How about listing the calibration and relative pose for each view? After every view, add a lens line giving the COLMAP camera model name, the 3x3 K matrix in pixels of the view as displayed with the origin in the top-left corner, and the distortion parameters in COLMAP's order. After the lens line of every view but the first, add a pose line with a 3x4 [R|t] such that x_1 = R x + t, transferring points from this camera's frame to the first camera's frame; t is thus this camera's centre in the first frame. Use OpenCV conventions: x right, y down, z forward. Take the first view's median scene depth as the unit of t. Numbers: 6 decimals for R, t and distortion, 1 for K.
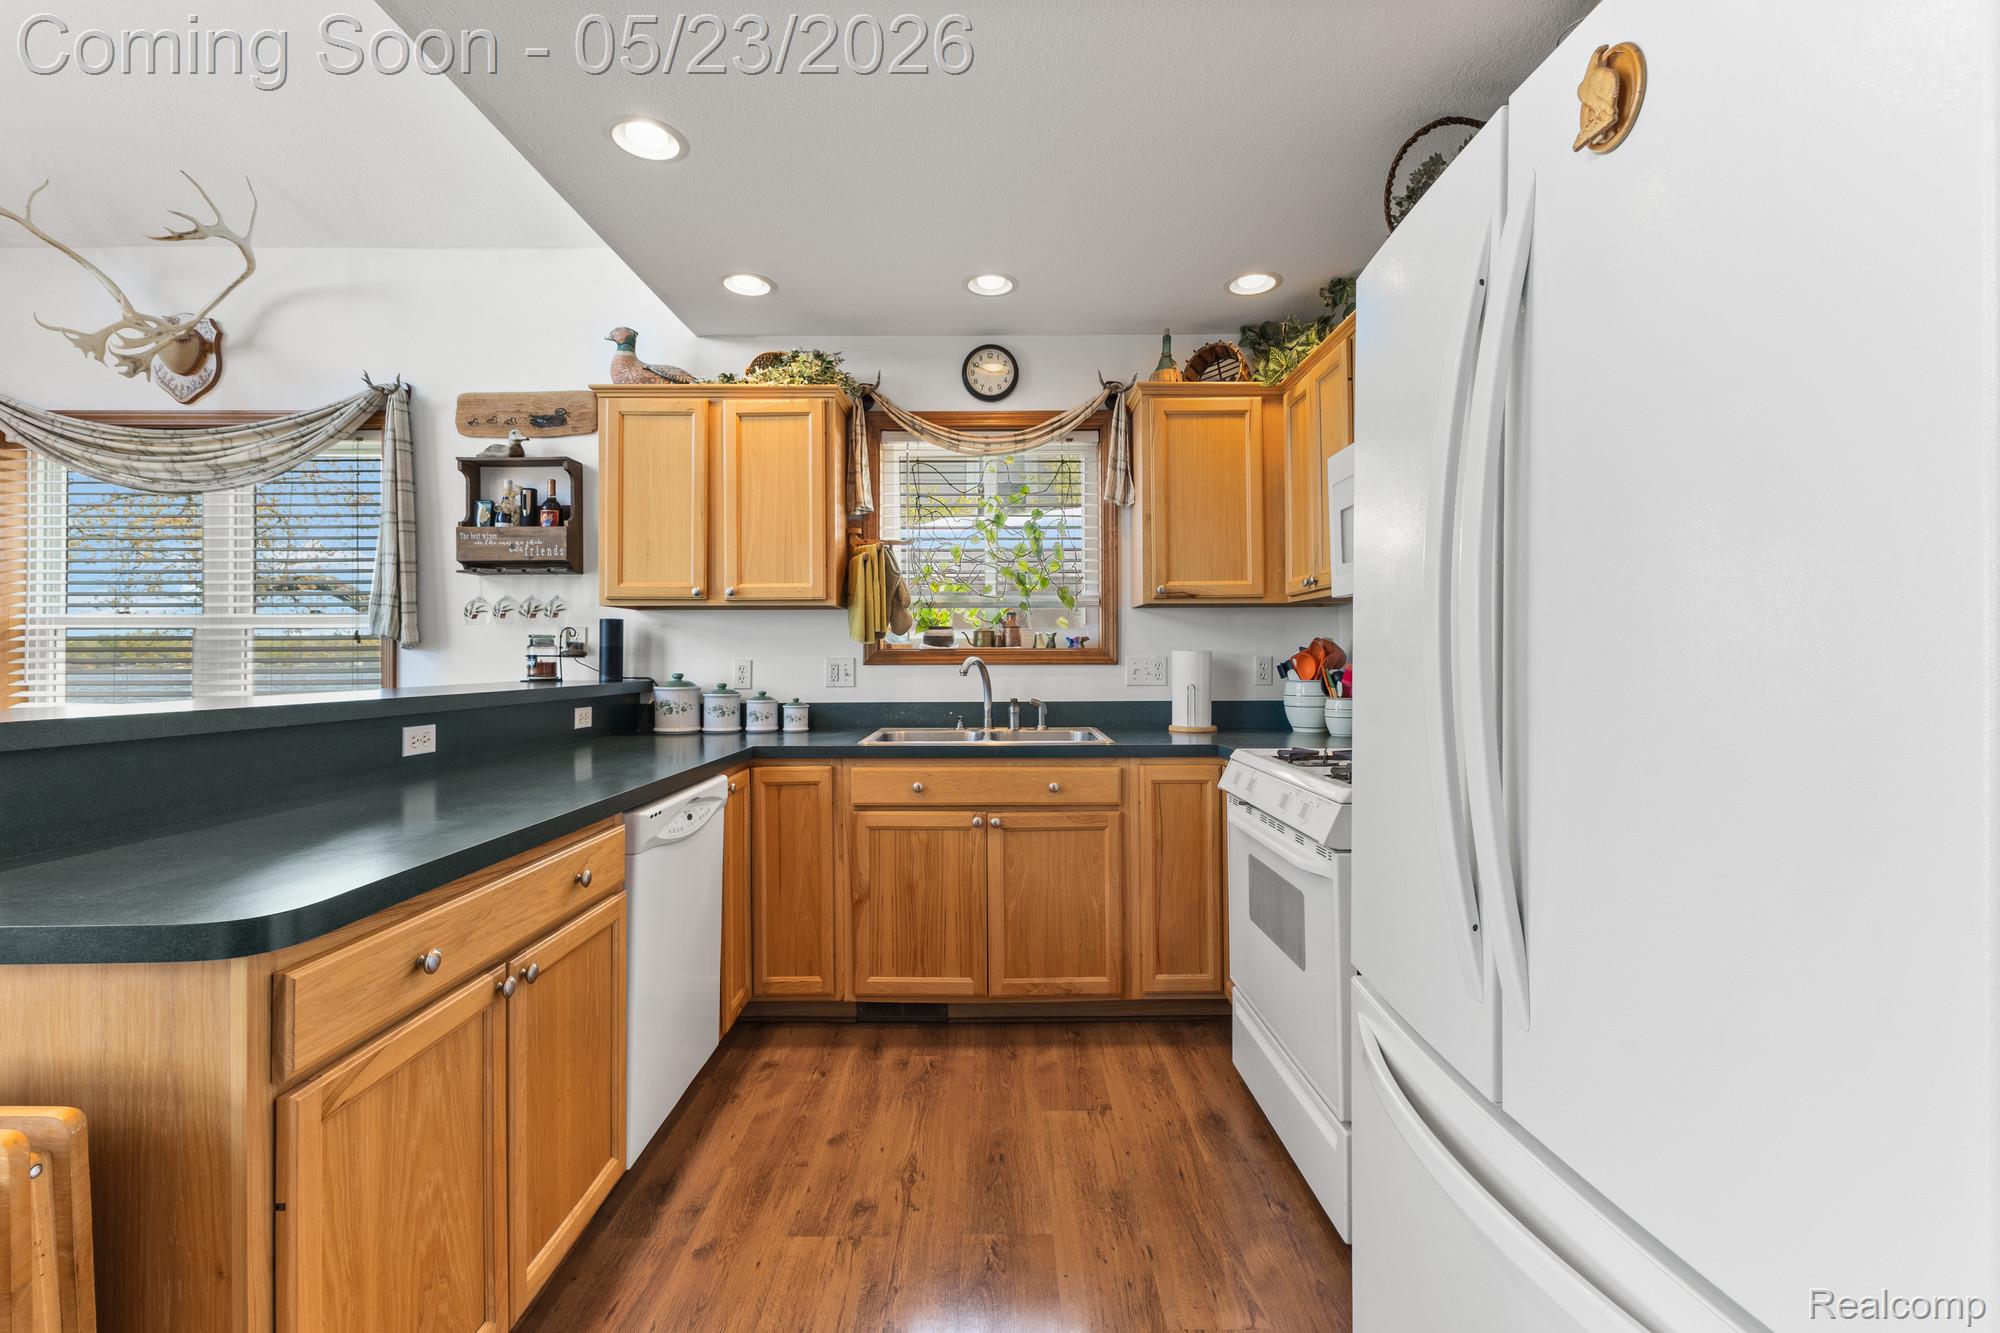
lens RADIAL K [[861.2, 0, 1006.8], [0, 861.2, 650.1], [0, 0, 1]] dist [0.013847, -0.004946]
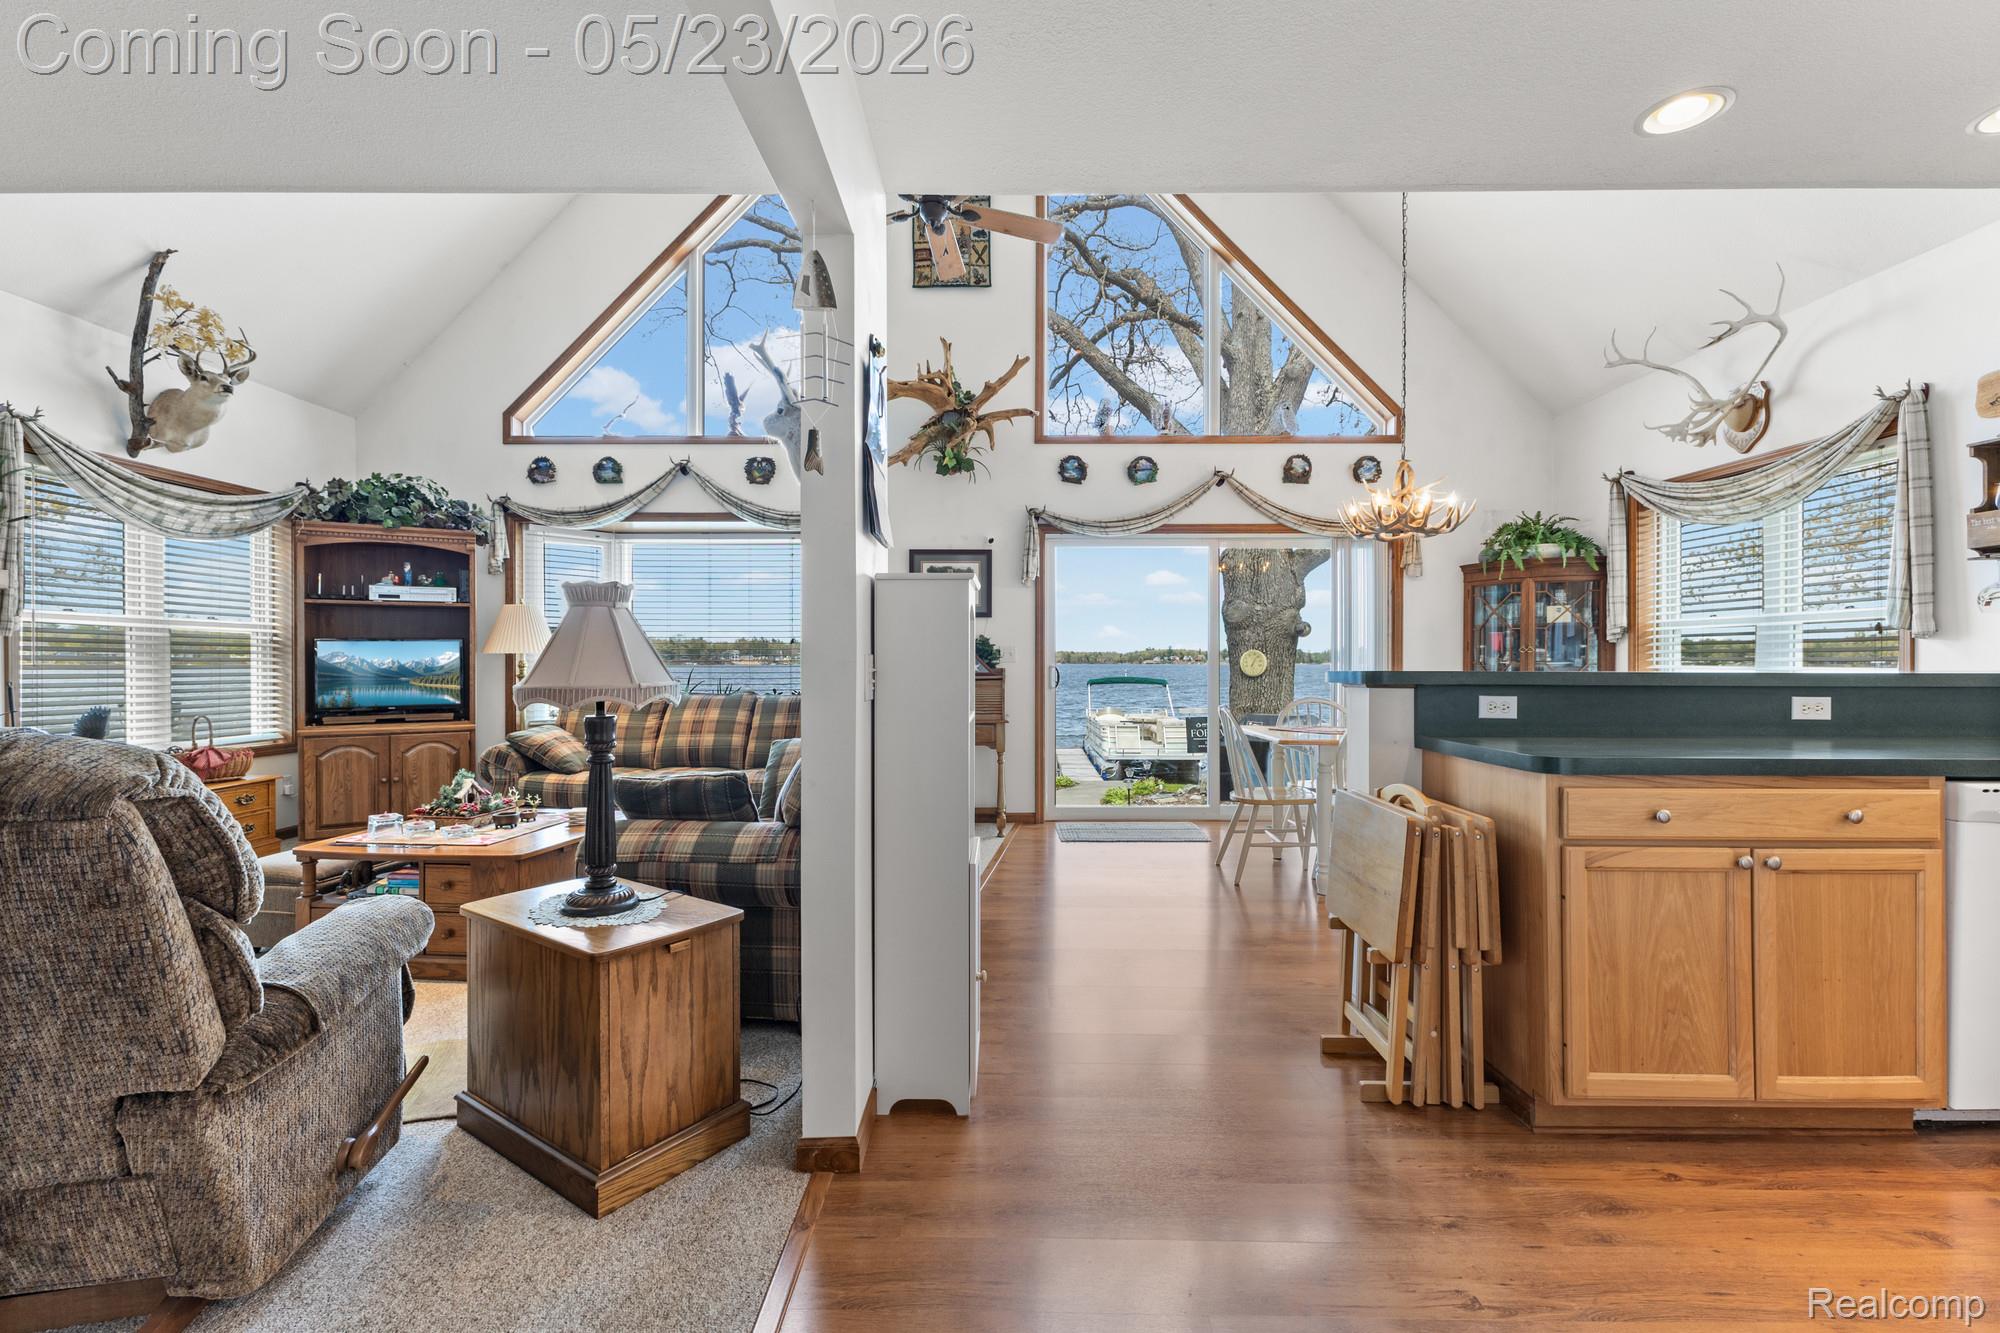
lens RADIAL K [[861.2, 0, 999.4], [0, 861.2, 659.2], [0, 0, 1]] dist [0.013847, -0.004946]
pose [[-0.013332, 0.003367, -0.999905, 0.376355], [0.007330, 0.999968, 0.003269, 0.012210], [0.999884, -0.007286, -0.013356, -0.100217]]
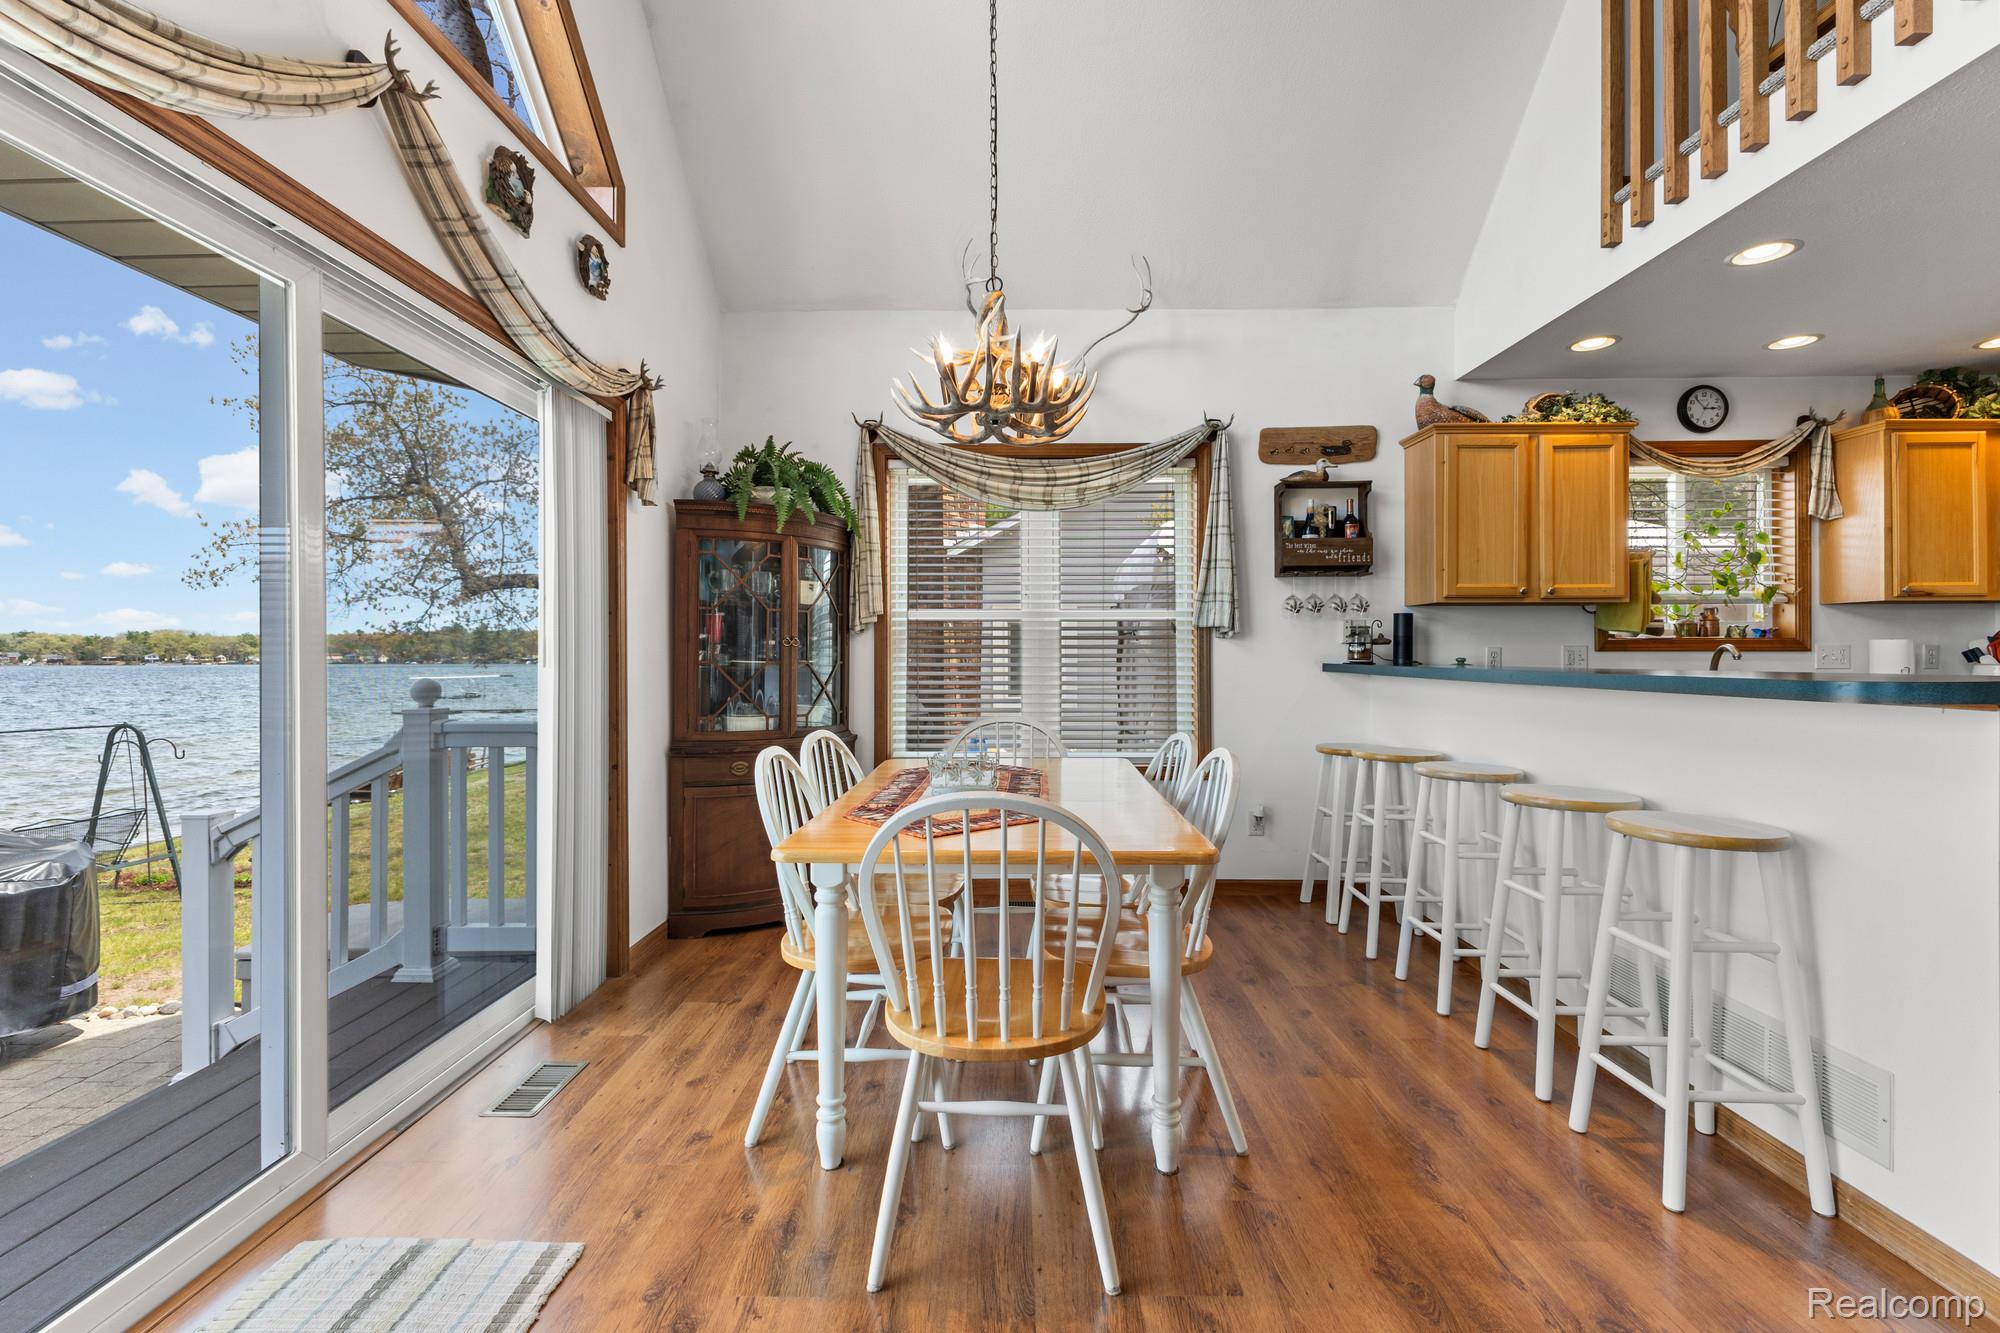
lens RADIAL K [[861.2, 0, 1005.3], [0, 861.2, 652.6], [0, 0, 1]] dist [0.013847, -0.004946]
pose [[0.999955, 0.001660, -0.009320, -1.011650], [-0.001605, 0.999981, 0.005952, 0.013415], [0.009329, -0.005937, 0.999939, -0.228351]]
